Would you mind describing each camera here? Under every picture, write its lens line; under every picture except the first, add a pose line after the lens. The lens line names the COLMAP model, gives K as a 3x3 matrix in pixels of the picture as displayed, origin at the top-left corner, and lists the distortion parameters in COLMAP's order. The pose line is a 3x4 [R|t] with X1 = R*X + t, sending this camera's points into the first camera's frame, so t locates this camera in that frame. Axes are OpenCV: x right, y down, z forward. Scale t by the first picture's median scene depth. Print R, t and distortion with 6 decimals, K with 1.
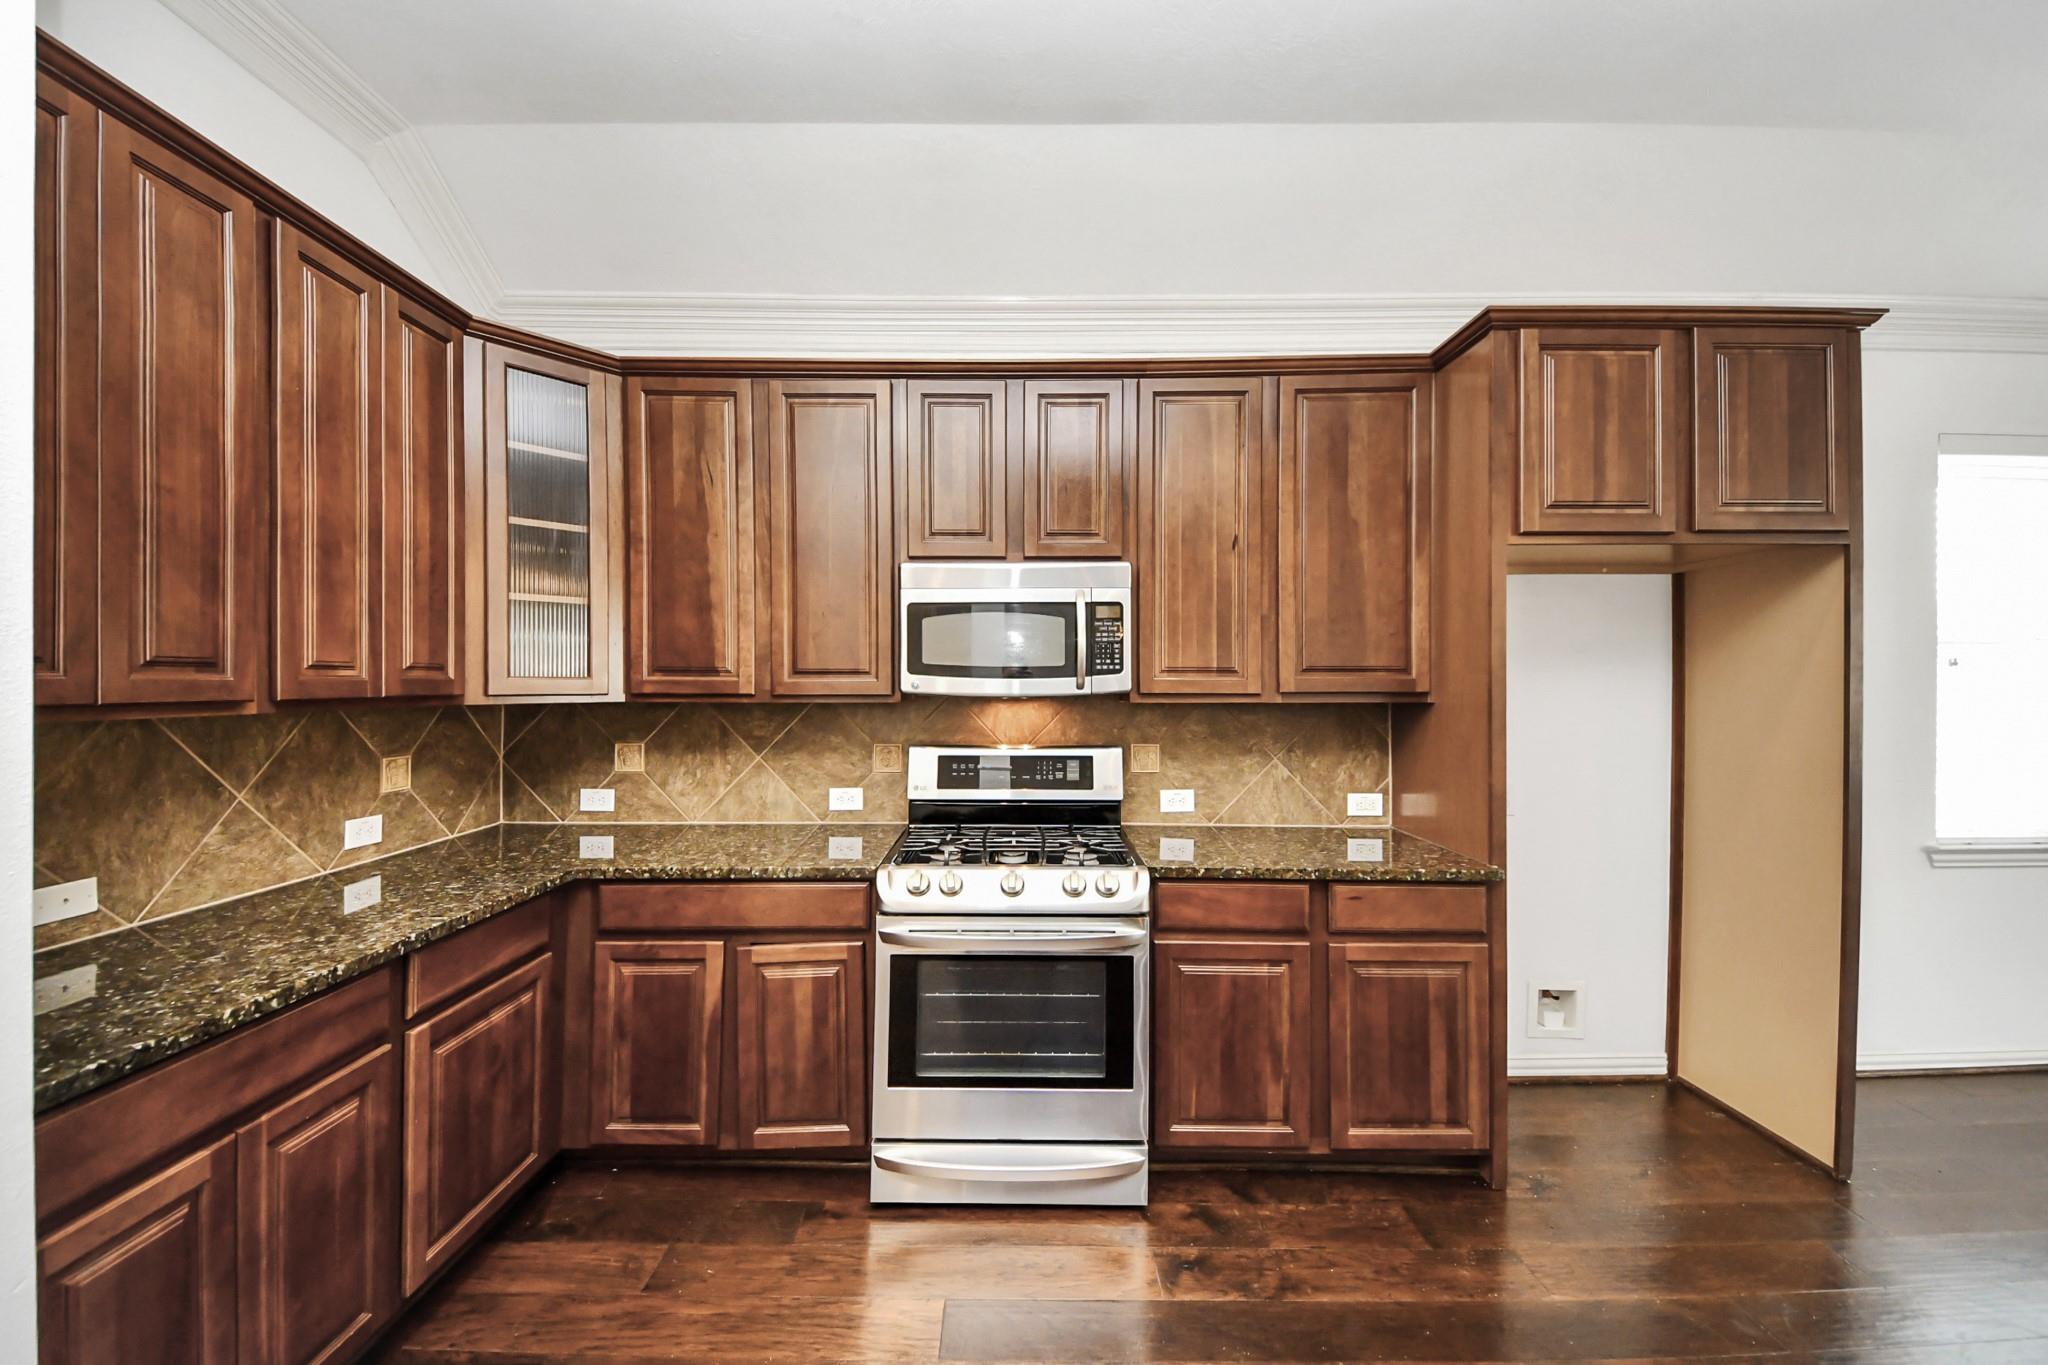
lens RADIAL K [[739.4, 0, 994.6], [0, 739.4, 681.5], [0, 0, 1]] dist [-0.000080, -0.004675]
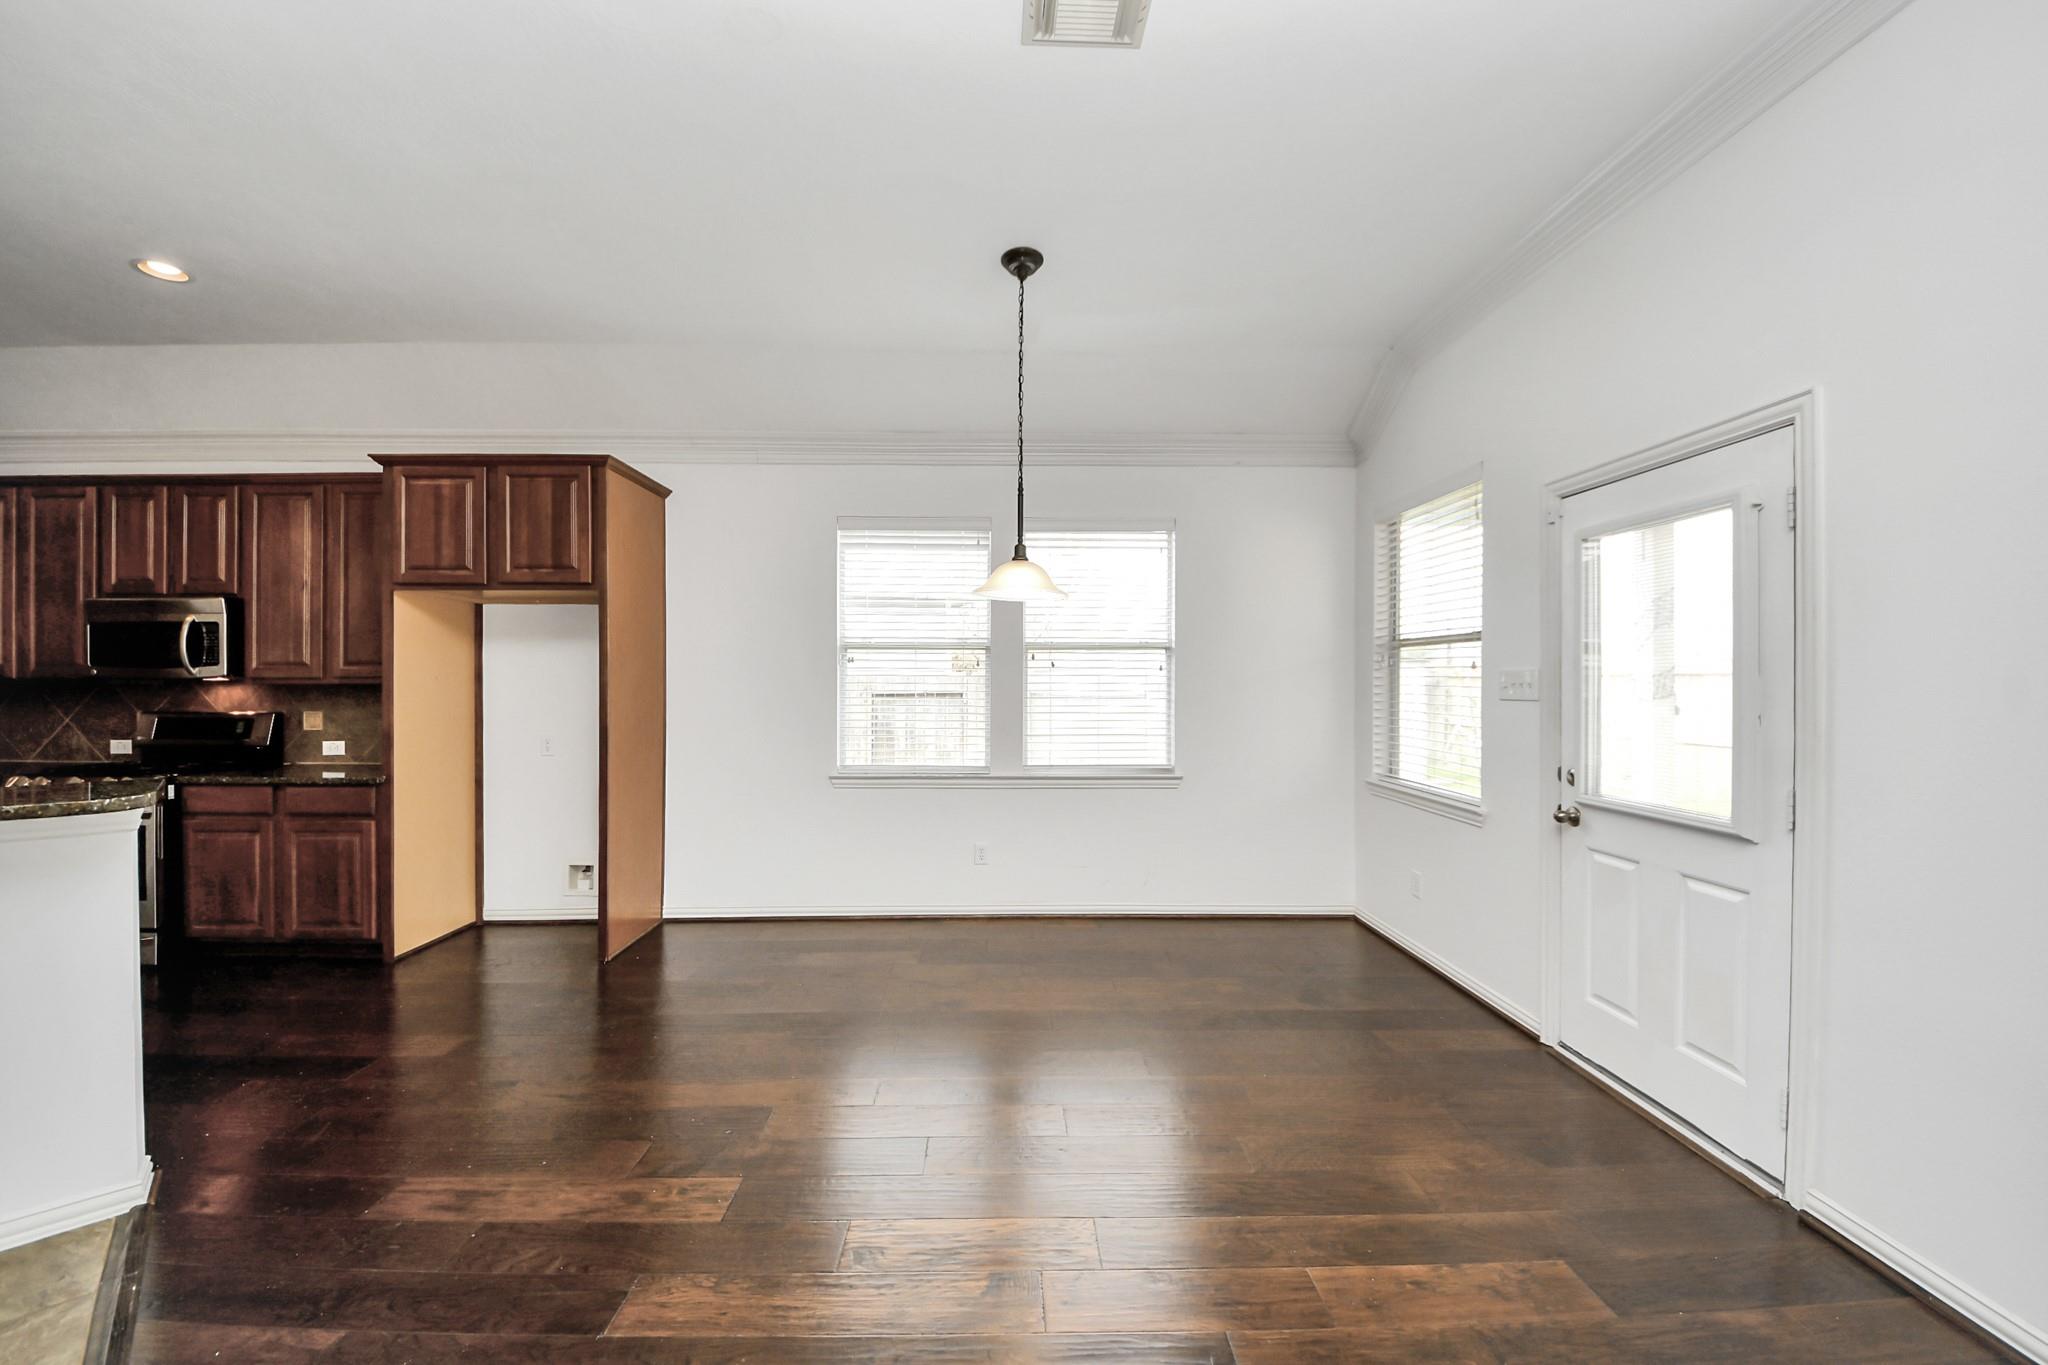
lens RADIAL K [[739.4, 0, 1016.5], [0, 739.4, 688.1], [0, 0, 1]] dist [-0.000080, -0.004675]
pose [[0.999137, 0.000187, 0.041526, 1.828351], [-0.000627, 0.999944, 0.010597, 0.020262], [-0.041521, -0.010614, 0.999081, -0.690811]]
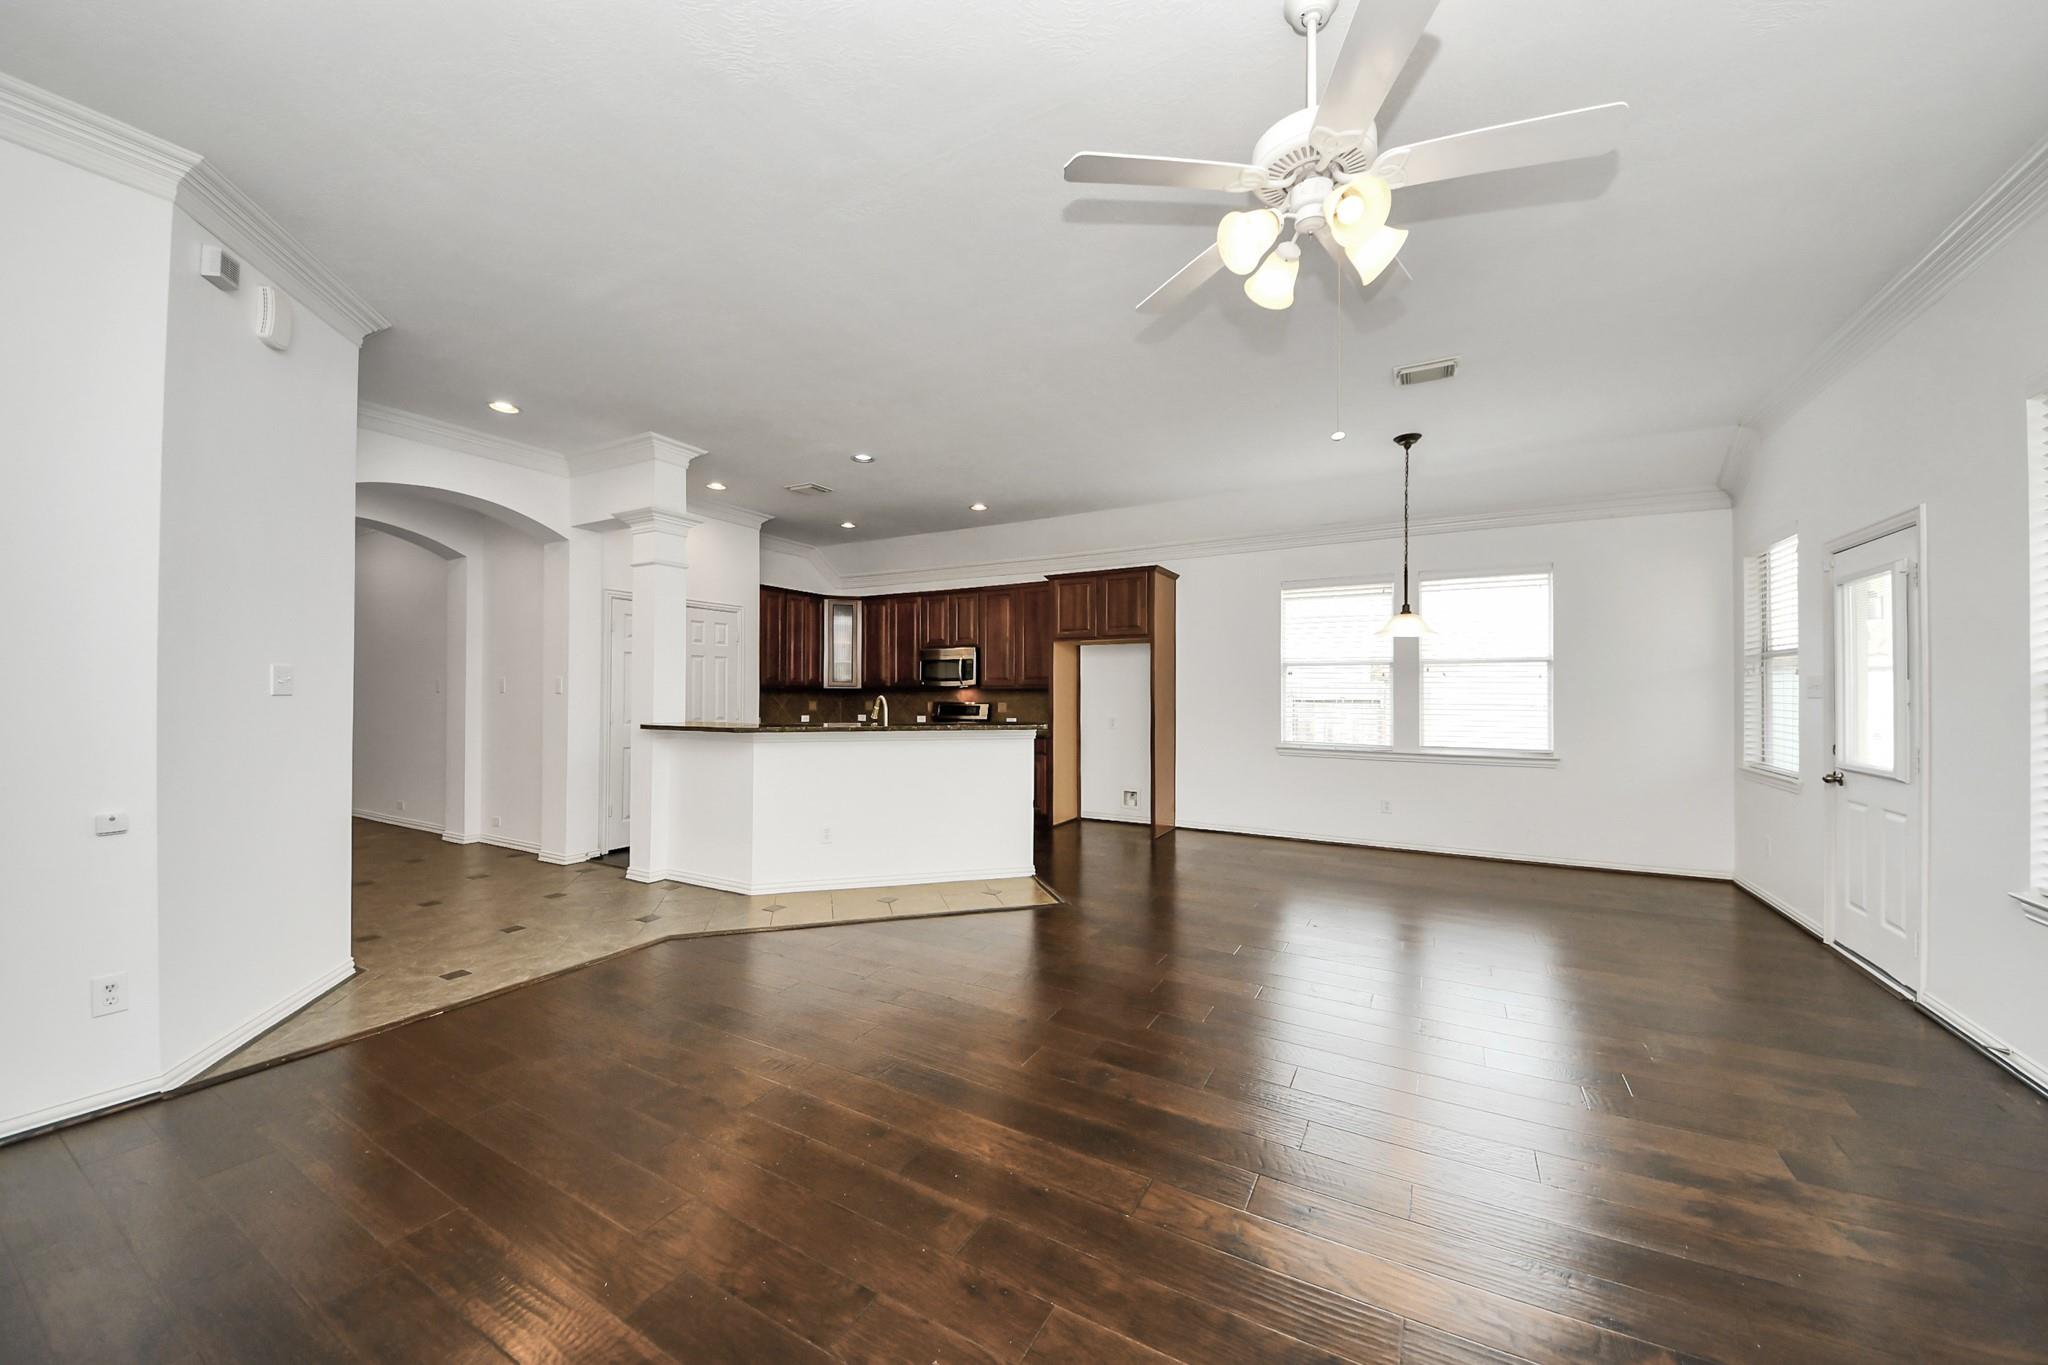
lens RADIAL K [[739.4, 0, 998.1], [0, 739.4, 690.6], [0, 0, 1]] dist [-0.000080, -0.004675]
pose [[0.865406, 0.000599, -0.501071, 1.939424], [-0.000599, 1.000000, 0.000160, 0.037381], [0.501071, 0.000162, 0.865406, -1.861577]]
